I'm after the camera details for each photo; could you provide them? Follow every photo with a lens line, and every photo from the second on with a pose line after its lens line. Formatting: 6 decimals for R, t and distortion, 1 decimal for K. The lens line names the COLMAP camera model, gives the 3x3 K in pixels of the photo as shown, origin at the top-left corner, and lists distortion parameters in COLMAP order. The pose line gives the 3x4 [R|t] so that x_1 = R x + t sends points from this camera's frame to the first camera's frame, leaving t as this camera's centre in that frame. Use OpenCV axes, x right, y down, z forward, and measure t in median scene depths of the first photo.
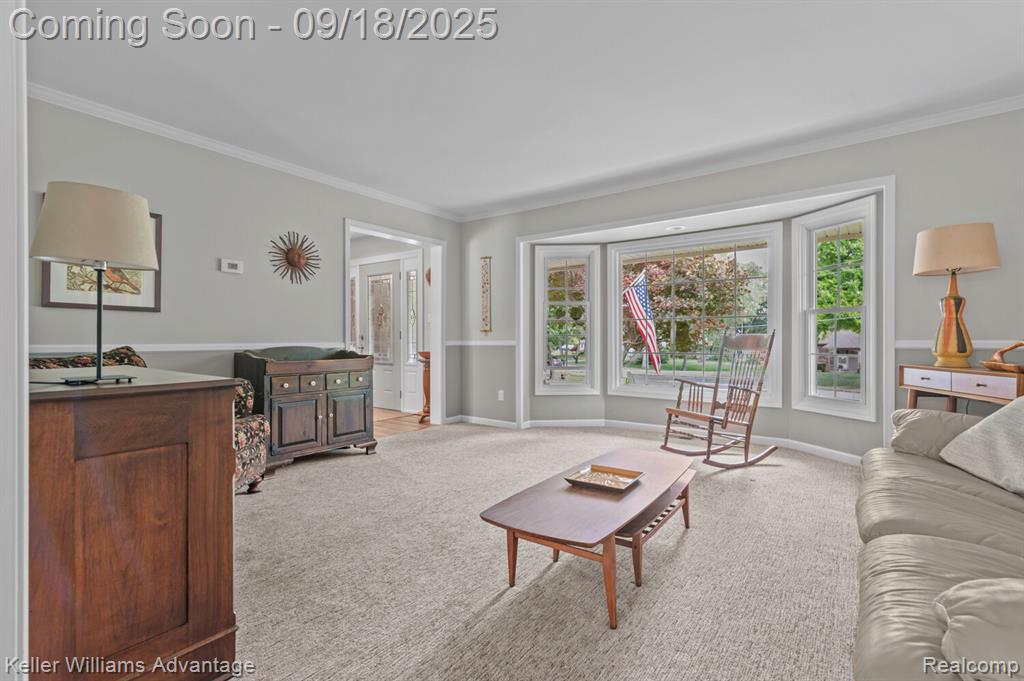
lens RADIAL K [[470.4, 0, 514.2], [0, 470.4, 343.8], [0, 0, 1]] dist [0.003308, 0.000644]
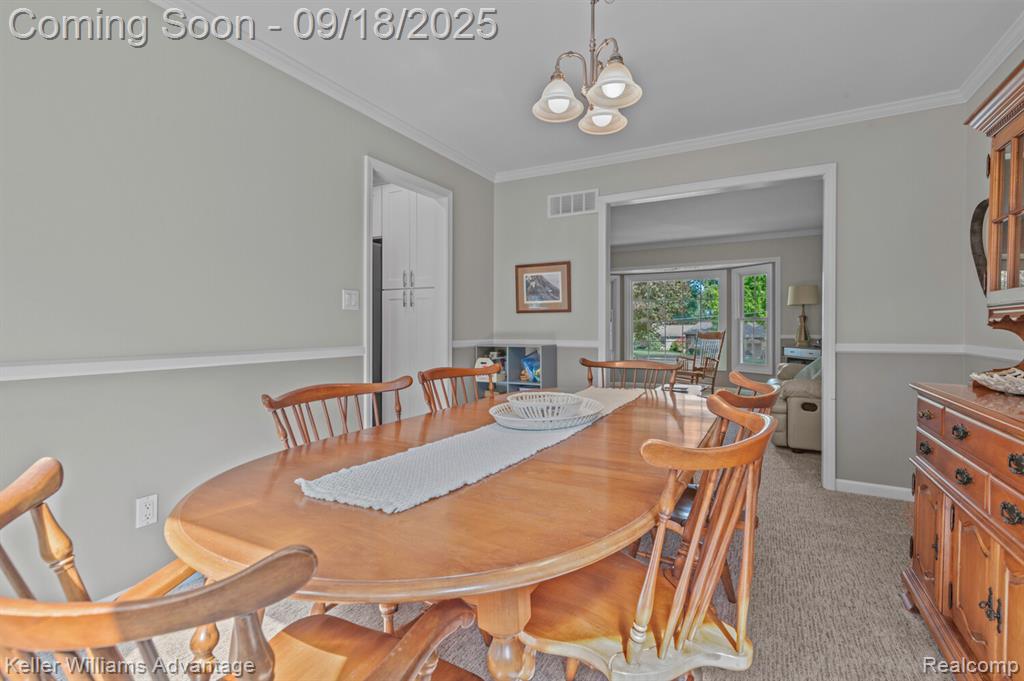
lens RADIAL K [[470.4, 0, 511.4], [0, 470.4, 335.6], [0, 0, 1]] dist [0.003308, 0.000644]
pose [[0.989859, -0.002374, 0.142035, -0.740818], [0.002386, 0.999997, 0.000087, -0.007159], [-0.142035, 0.000252, 0.989862, -0.989907]]
